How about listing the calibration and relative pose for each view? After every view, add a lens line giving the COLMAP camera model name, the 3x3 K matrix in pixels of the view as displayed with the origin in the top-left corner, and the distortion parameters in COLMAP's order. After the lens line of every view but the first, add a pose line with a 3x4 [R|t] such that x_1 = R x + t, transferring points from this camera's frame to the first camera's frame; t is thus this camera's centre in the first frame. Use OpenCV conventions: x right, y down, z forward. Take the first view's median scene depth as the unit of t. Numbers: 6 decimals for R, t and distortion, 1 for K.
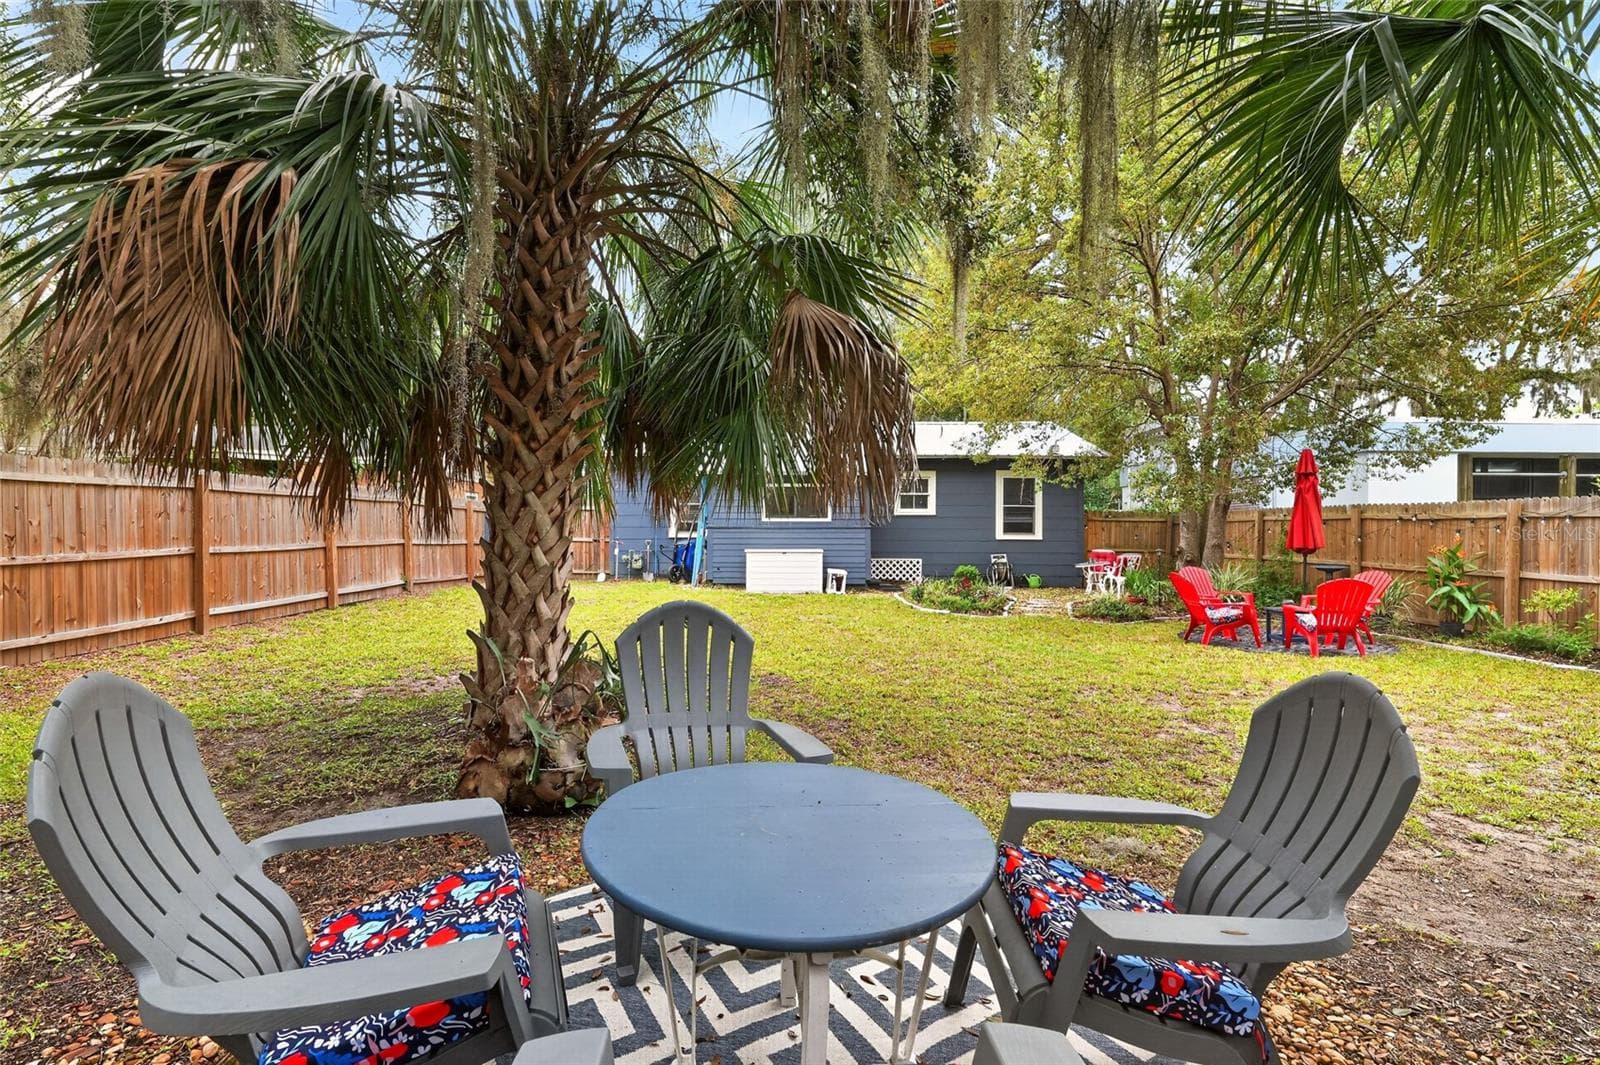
lens RADIAL K [[736.2, 0, 801.2], [0, 736.2, 536.9], [0, 0, 1]] dist [-0.003154, -0.000562]
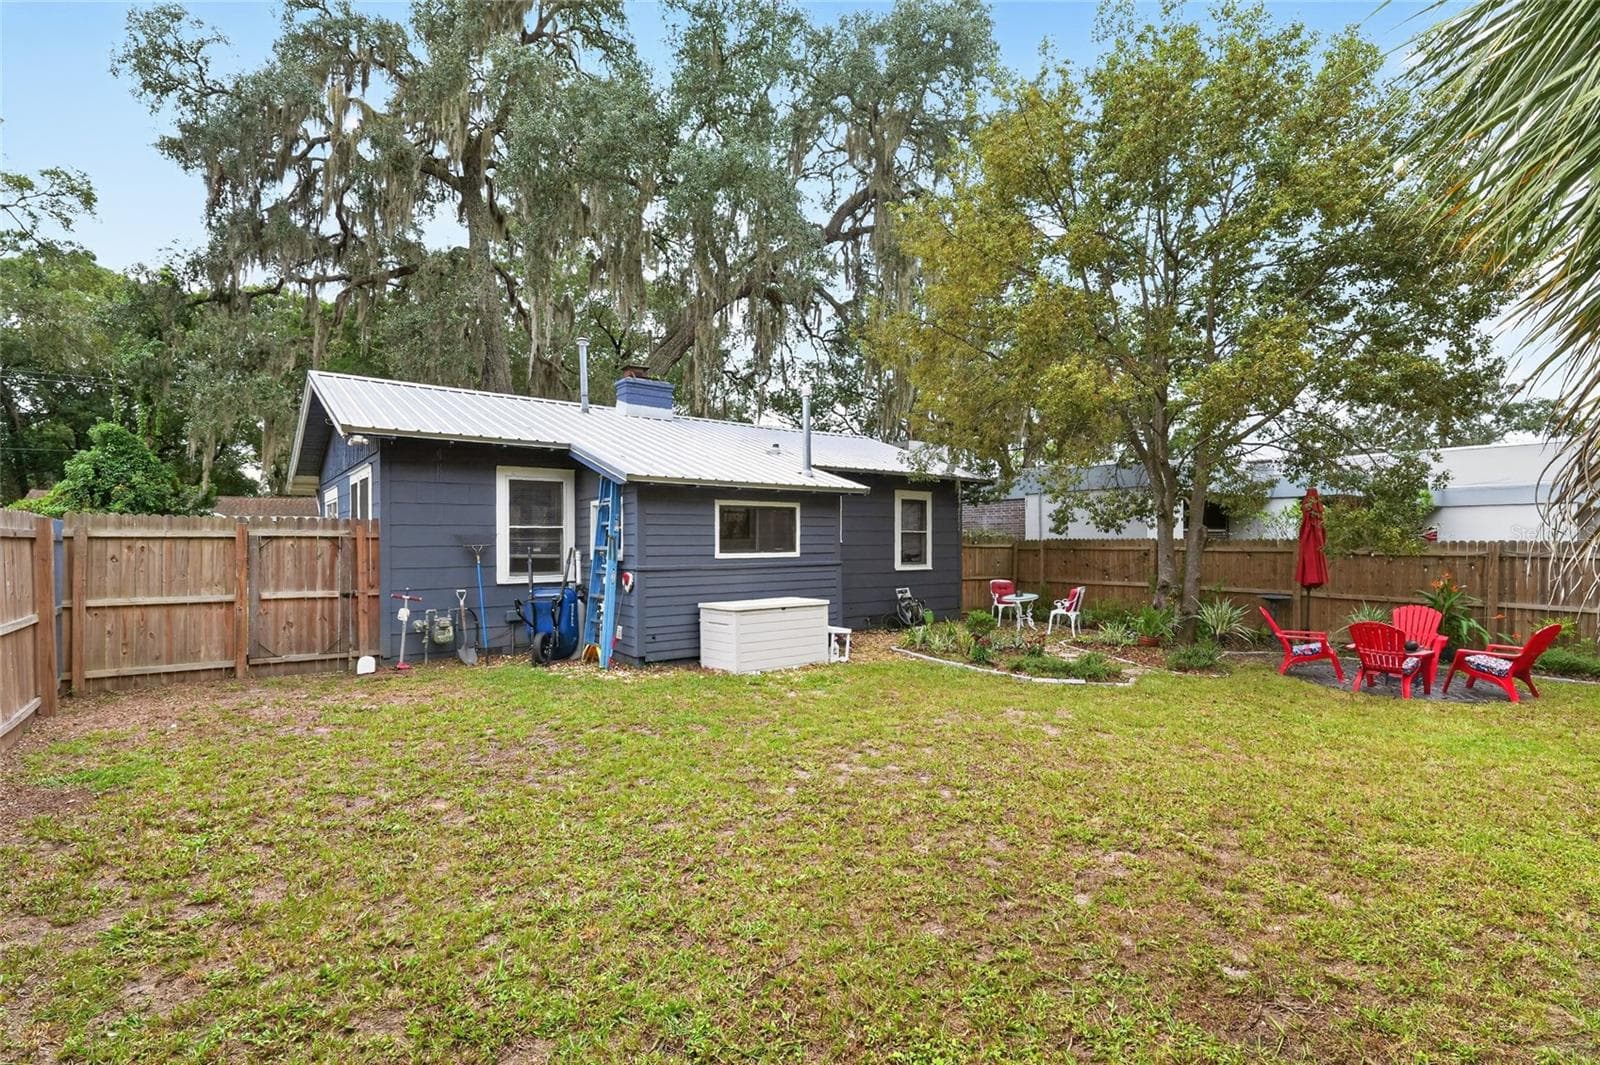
lens RADIAL K [[736.2, 0, 801.2], [0, 736.2, 536.9], [0, 0, 1]] dist [-0.003154, -0.000562]
pose [[0.793472, -0.001097, 0.608606, -0.363460], [0.006268, 0.999960, -0.006369, -0.032938], [-0.608575, 0.008868, 0.793447, 0.413435]]
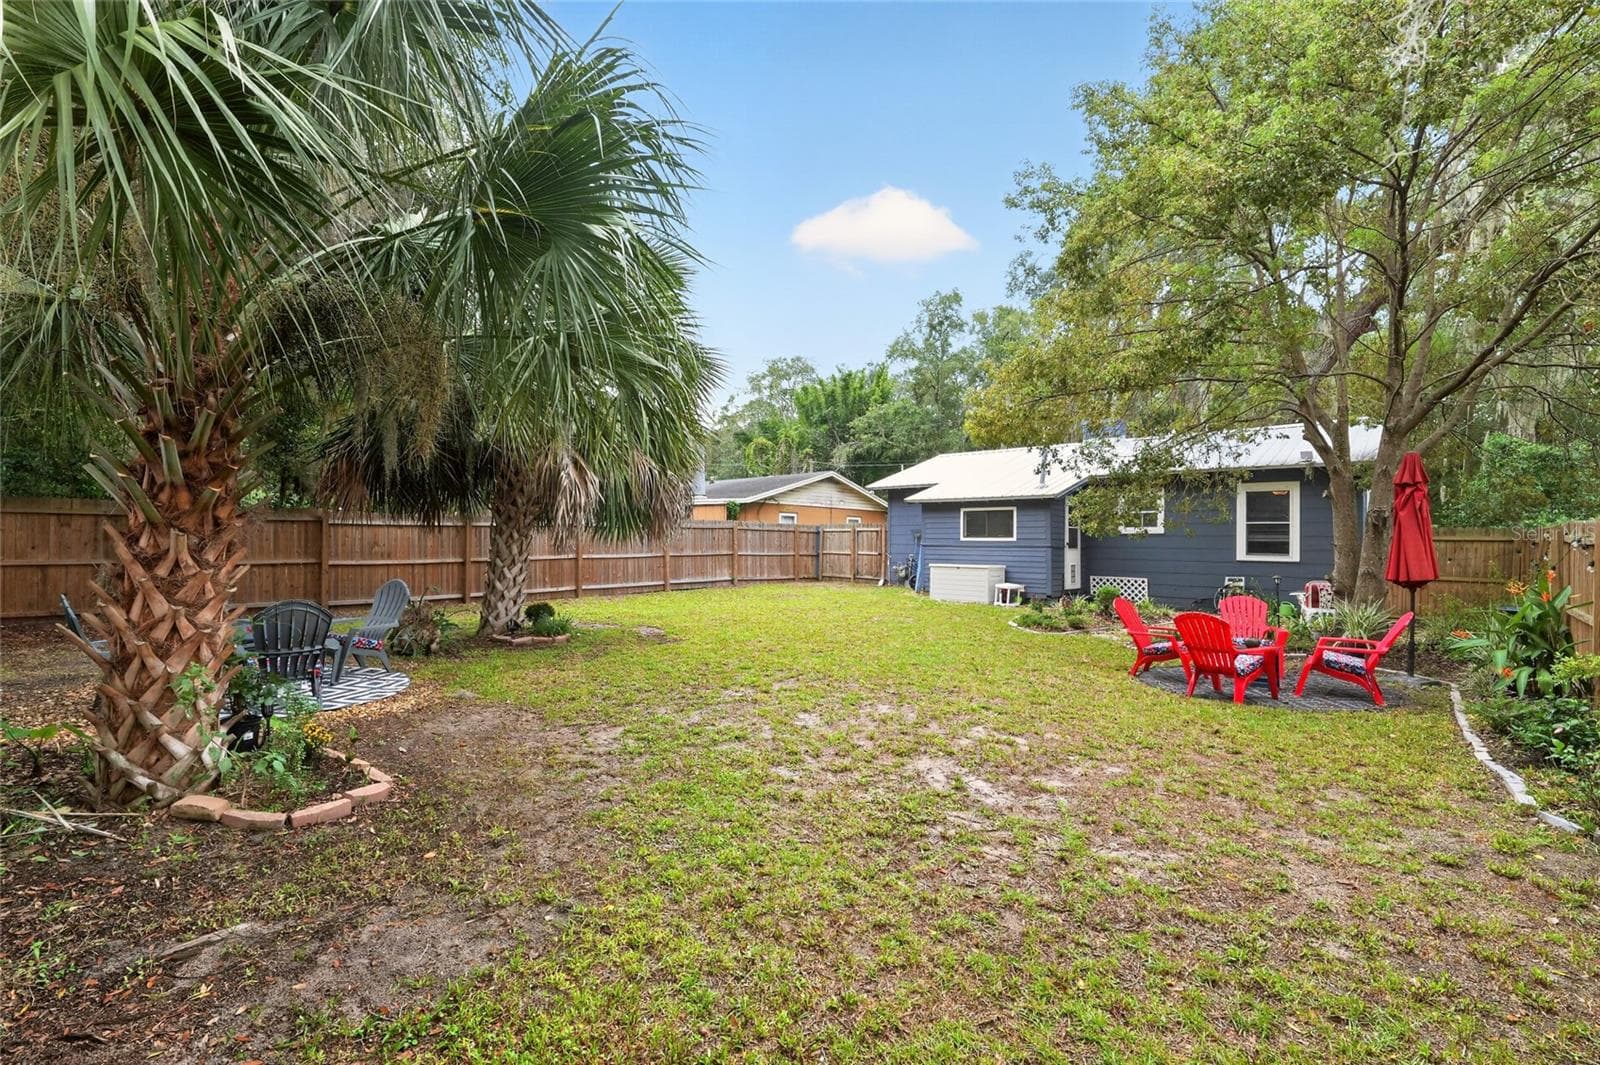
lens RADIAL K [[693.4, 0, 802.3], [0, 693.4, 536.0], [0, 0, 1]] dist [0.002102, 0.000062]
pose [[0.724437, -0.001072, -0.689340, 0.494986], [-0.010391, 0.999868, -0.012476, -0.011008], [0.689263, 0.016201, 0.724330, 0.020988]]
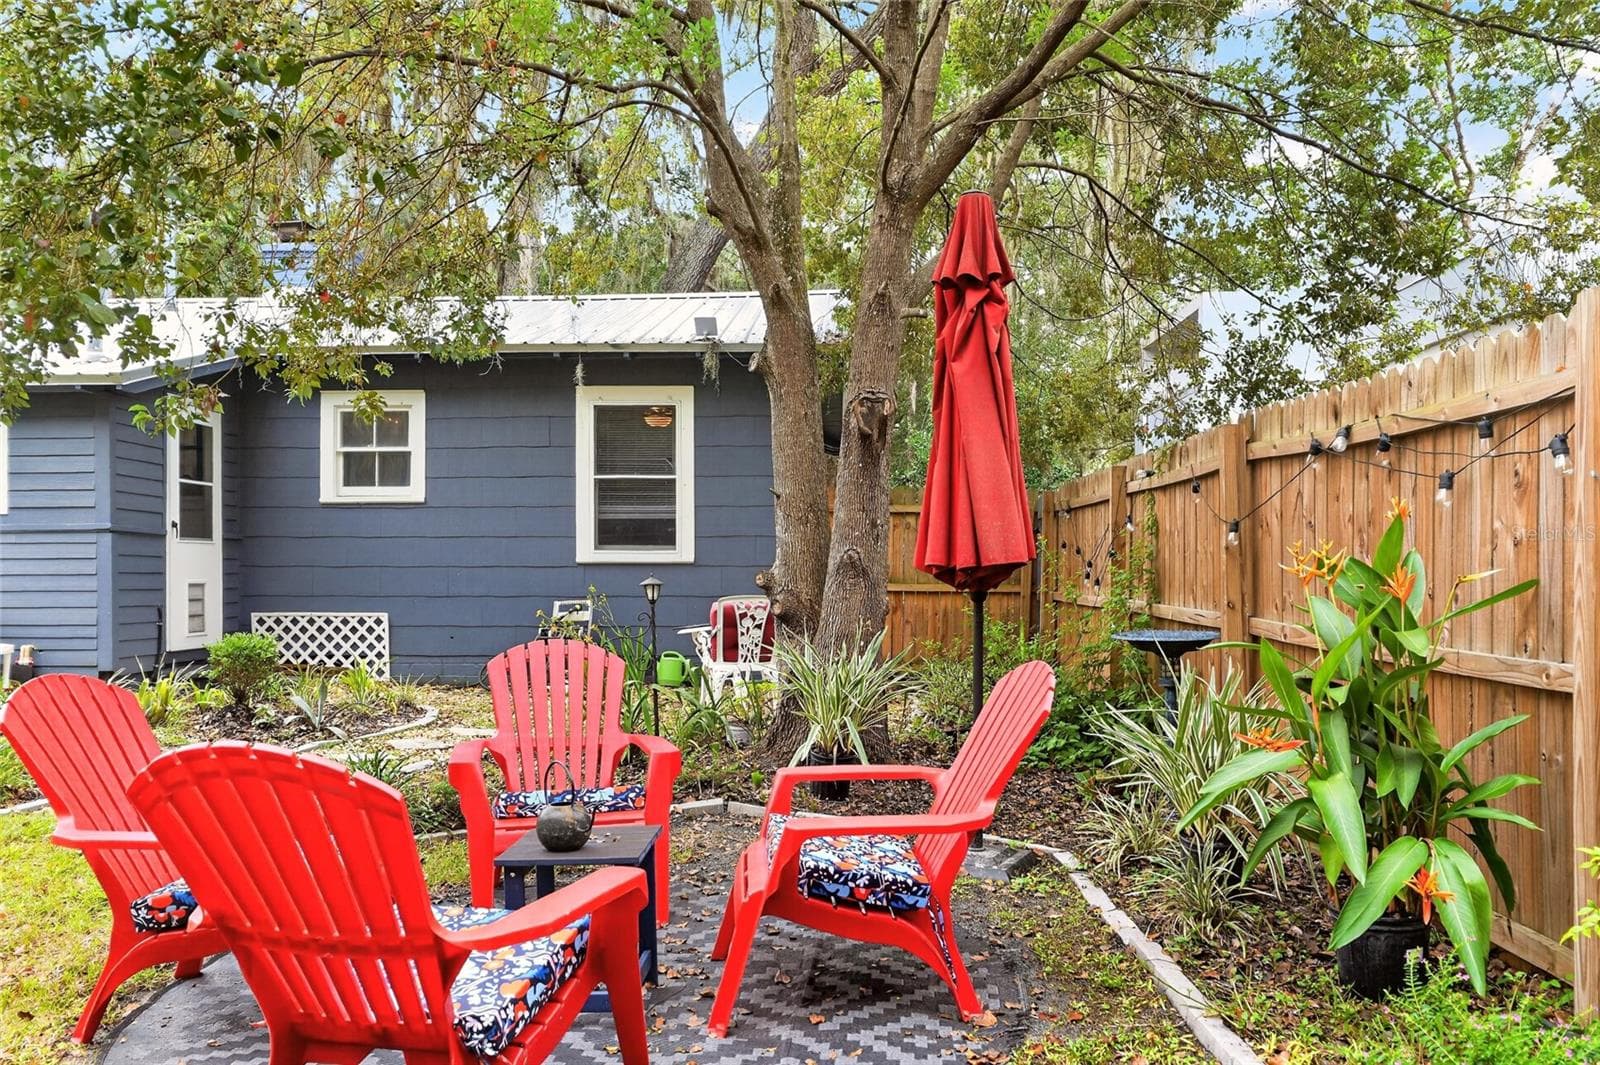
lens RADIAL K [[1207.6, 0, 798.9], [0, 1207.6, 535.6], [0, 0, 1]] dist [-0.009277, 0.002727]
pose [[0.999060, -0.007421, -0.042713, 0.437208], [0.005999, 0.999427, -0.033311, 0.011974], [0.042936, 0.033023, 0.998532, 0.386168]]
